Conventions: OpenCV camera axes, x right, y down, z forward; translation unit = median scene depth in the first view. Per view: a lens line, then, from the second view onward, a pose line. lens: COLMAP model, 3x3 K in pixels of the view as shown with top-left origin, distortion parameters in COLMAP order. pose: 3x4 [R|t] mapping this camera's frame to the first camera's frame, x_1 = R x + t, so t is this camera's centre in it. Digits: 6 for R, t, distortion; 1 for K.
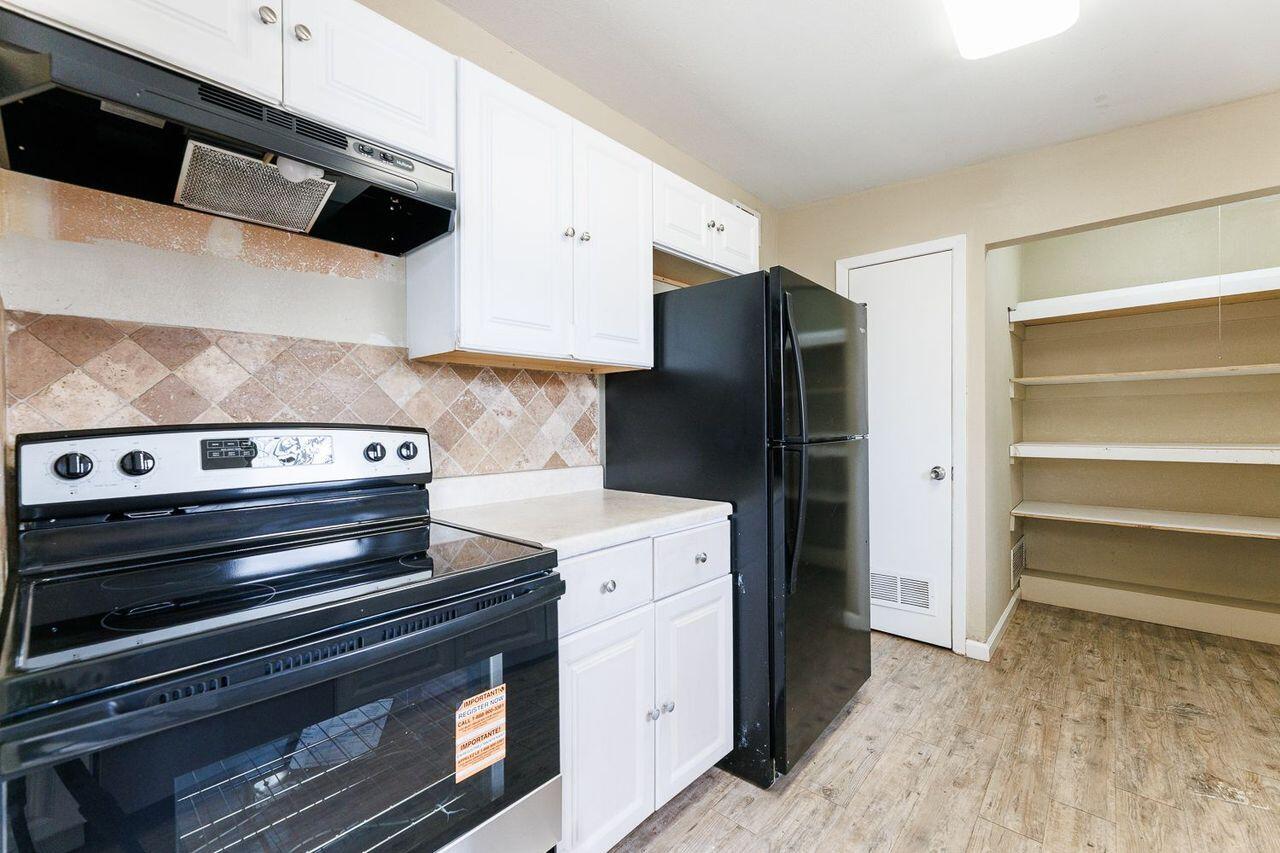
lens RADIAL K [[523.9, 0, 633.8], [0, 523.9, 424.3], [0, 0, 1]] dist [-0.001459, -0.000114]
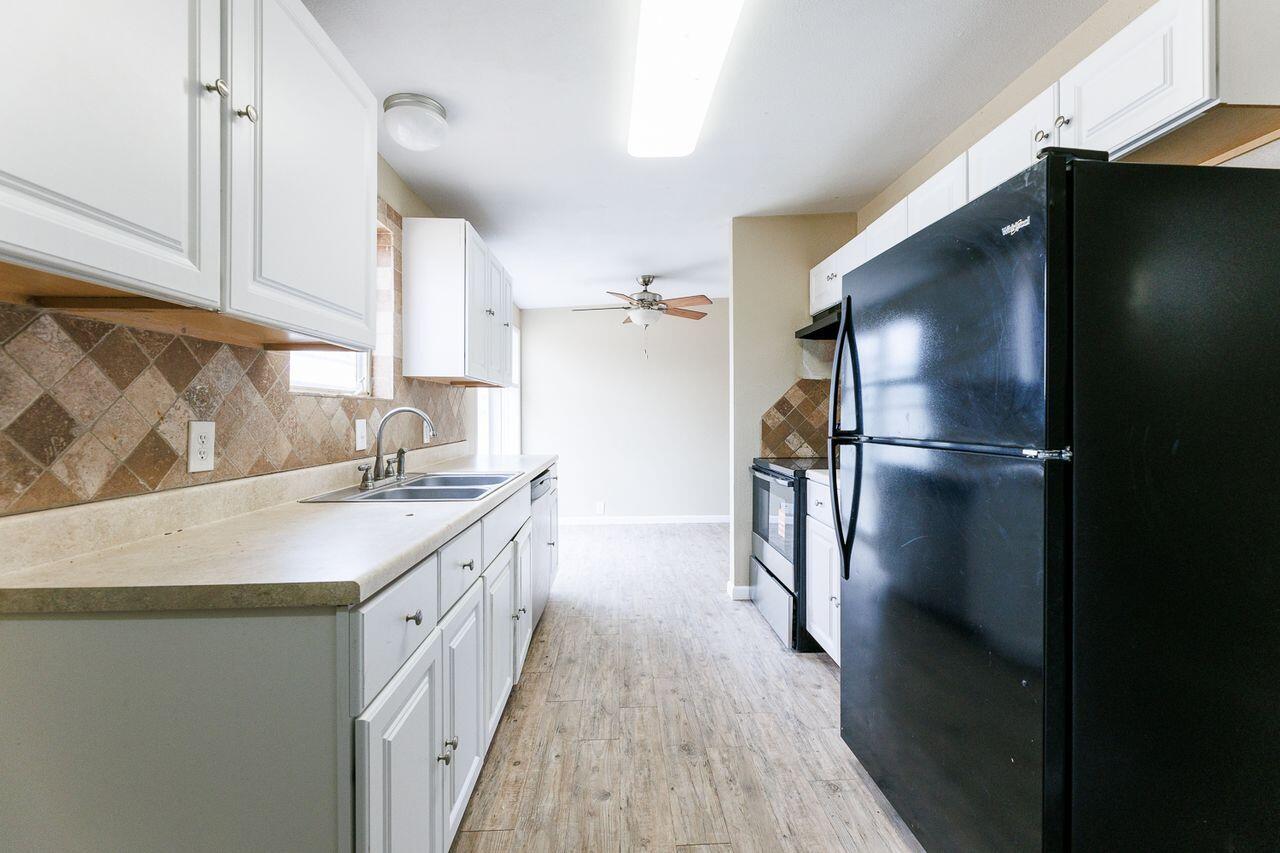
lens RADIAL K [[523.9, 0, 635.3], [0, 523.9, 421.7], [0, 0, 1]] dist [-0.001459, -0.000114]
pose [[-0.716268, 0.019942, -0.697540, 1.126593], [0.008733, 0.999769, 0.019615, -0.015322], [0.697771, 0.007958, -0.716277, 1.230197]]
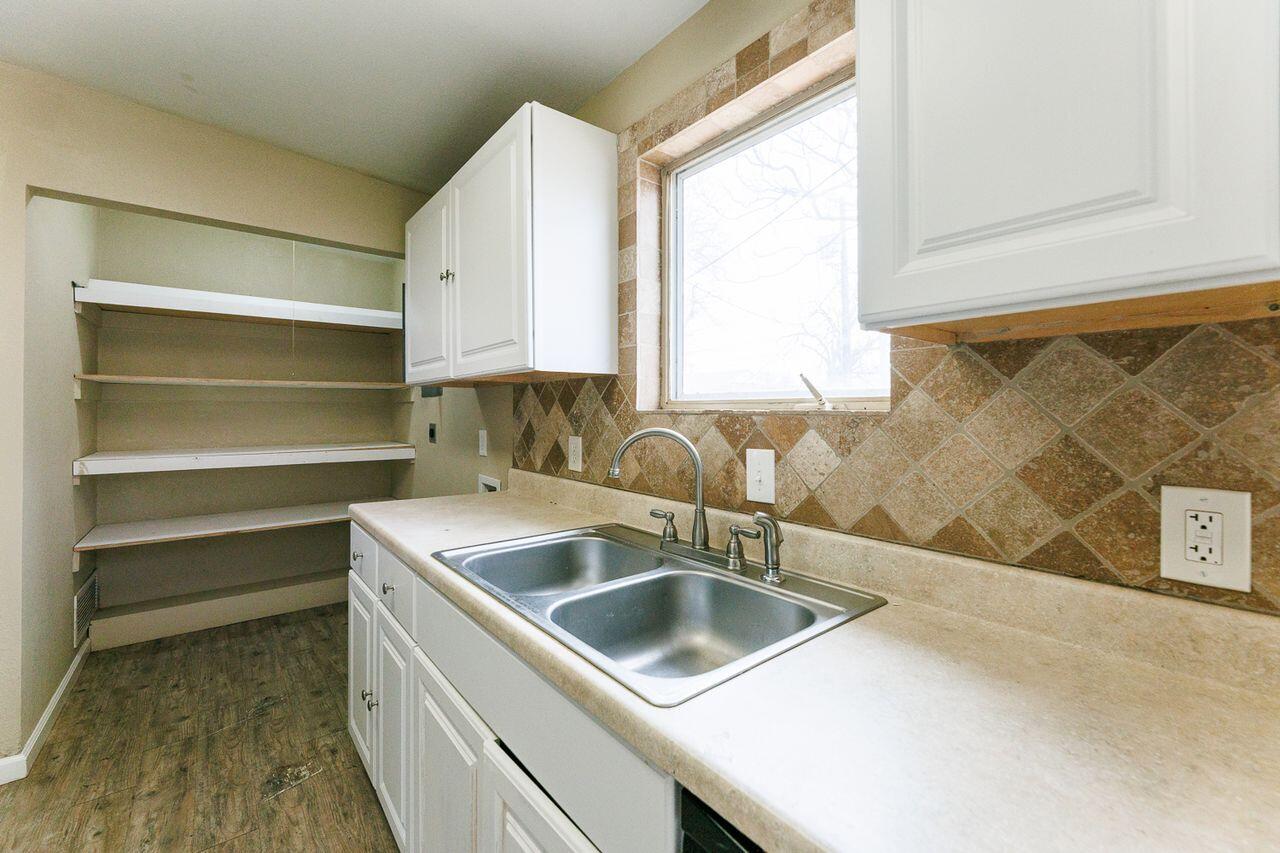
lens RADIAL K [[523.9, 0, 643.8], [0, 523.9, 411.2], [0, 0, 1]] dist [-0.001459, -0.000114]
pose [[0.142526, 0.010485, 0.989736, 0.123348], [-0.001912, 0.999945, -0.010318, -0.043103], [-0.989789, -0.000422, 0.142538, 0.098340]]
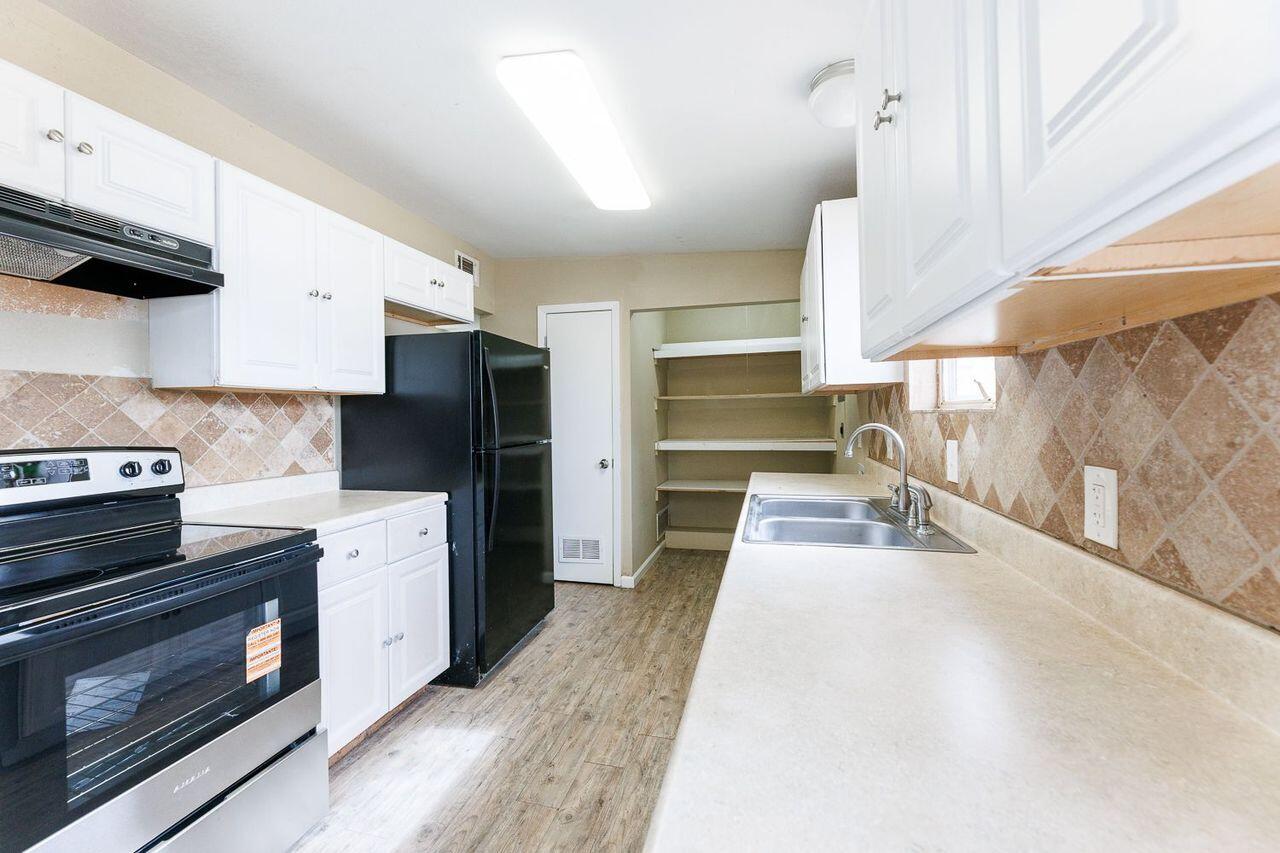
lens RADIAL K [[523.9, 0, 641.9], [0, 523.9, 418.8], [0, 0, 1]] dist [-0.001459, -0.000114]
pose [[0.876943, -0.003952, 0.480579, -0.027416], [0.005369, 0.999984, -0.001572, -0.037762], [-0.480565, 0.003959, 0.876950, -0.426922]]
